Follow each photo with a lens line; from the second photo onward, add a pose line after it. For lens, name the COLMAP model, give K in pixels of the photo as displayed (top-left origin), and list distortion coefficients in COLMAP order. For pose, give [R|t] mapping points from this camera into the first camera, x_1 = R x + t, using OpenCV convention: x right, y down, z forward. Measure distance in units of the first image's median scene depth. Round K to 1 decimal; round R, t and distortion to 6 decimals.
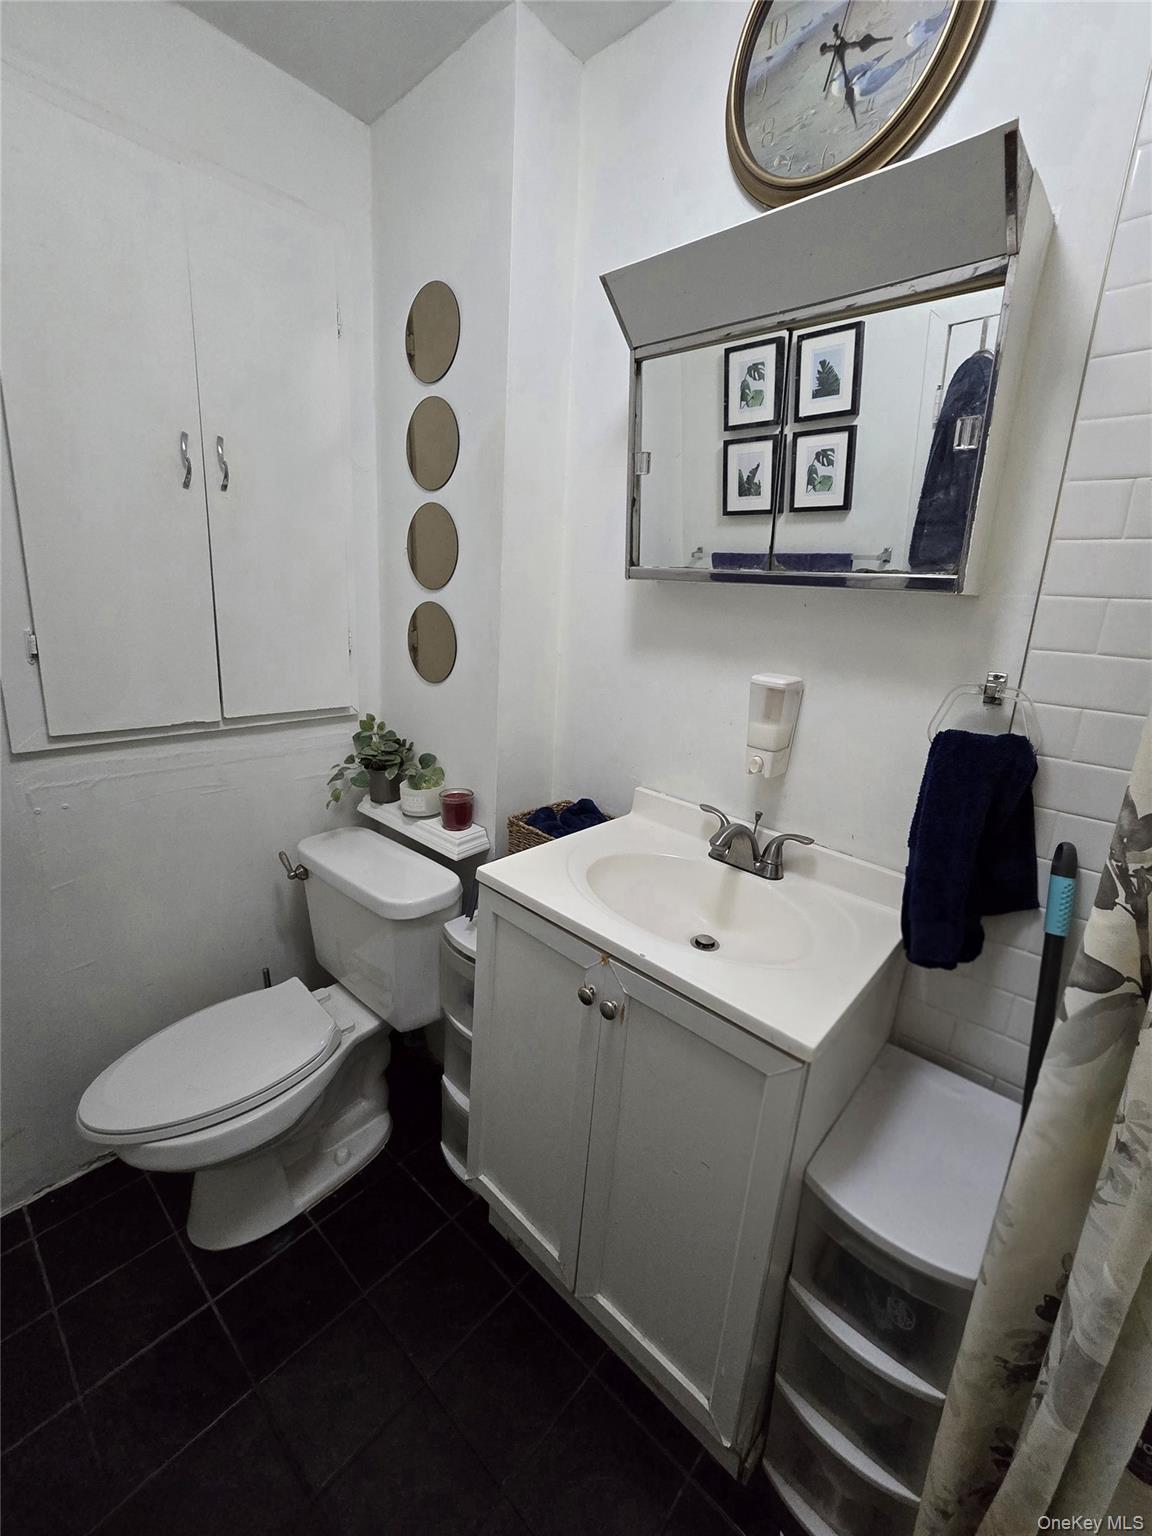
lens RADIAL K [[646.3, 0, 576.0], [0, 646.3, 768.0], [0, 0, 1]] dist [-0.016030, 0.008296]
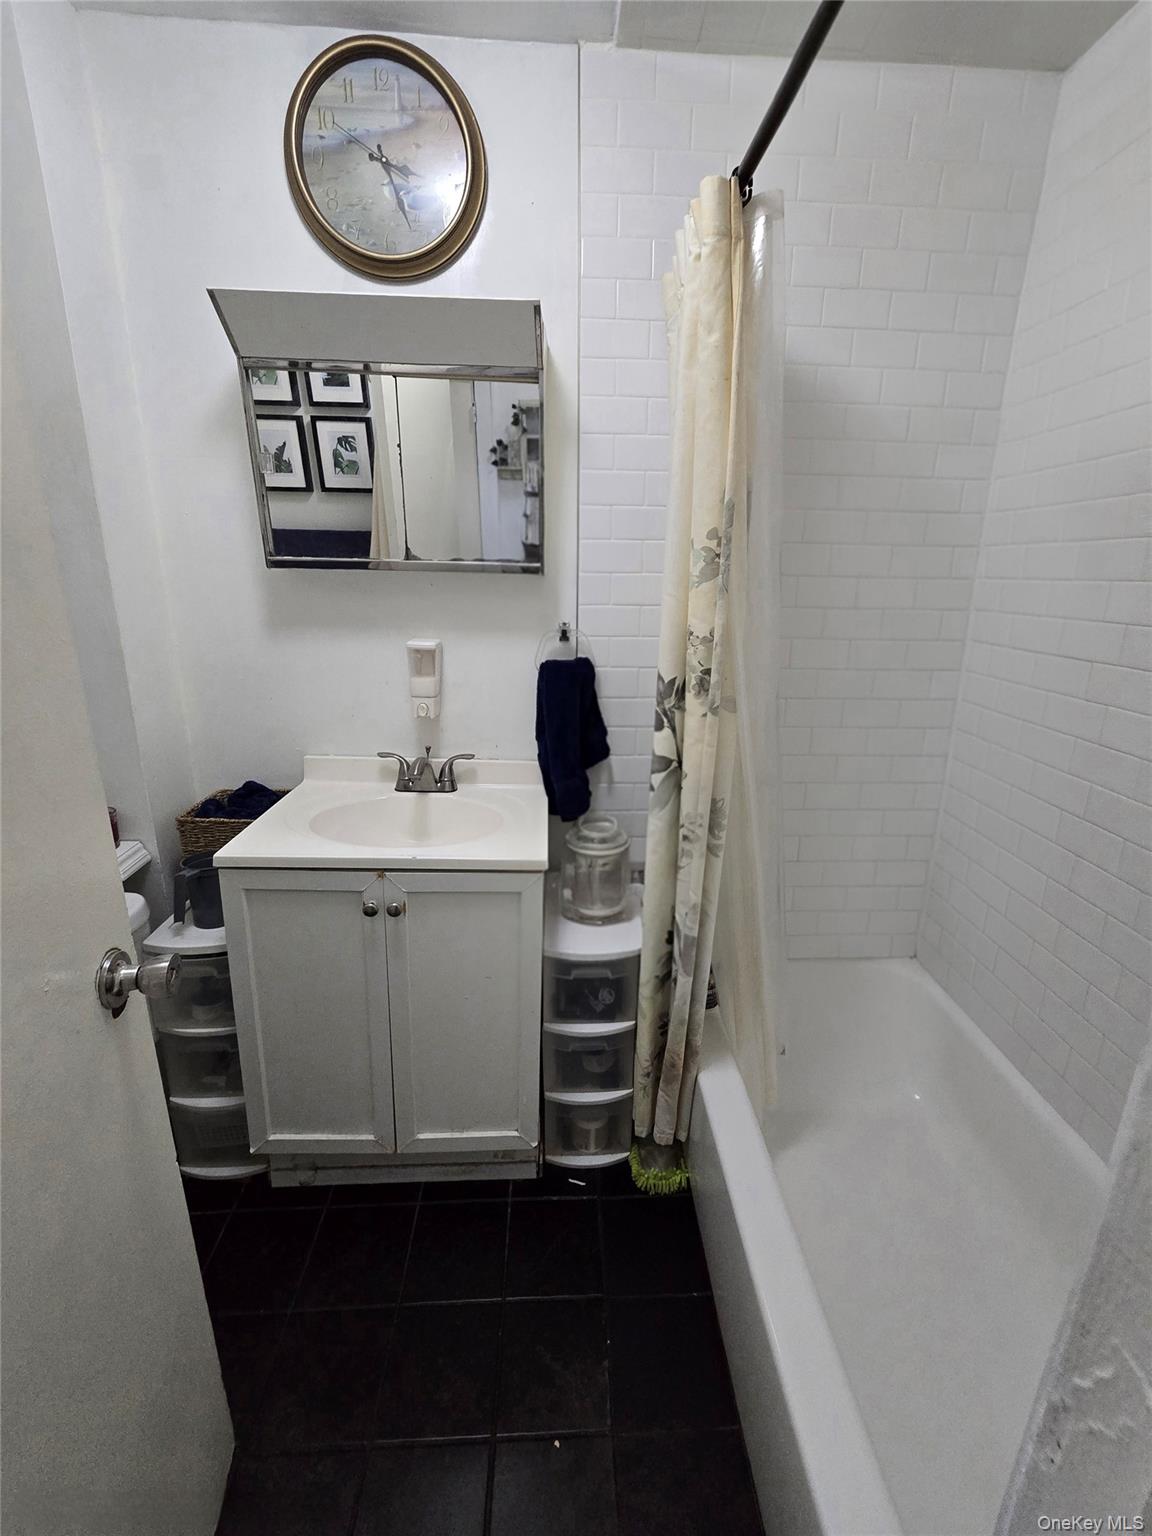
lens RADIAL K [[618.2, 0, 581.2], [0, 618.2, 792.5], [0, 0, 1]] dist [0.001073, 0.000226]
pose [[0.726459, -0.274173, 0.630148, -0.334126], [0.210363, 0.961668, 0.175901, 0.002730], [-0.654221, 0.004775, 0.756288, -0.171729]]
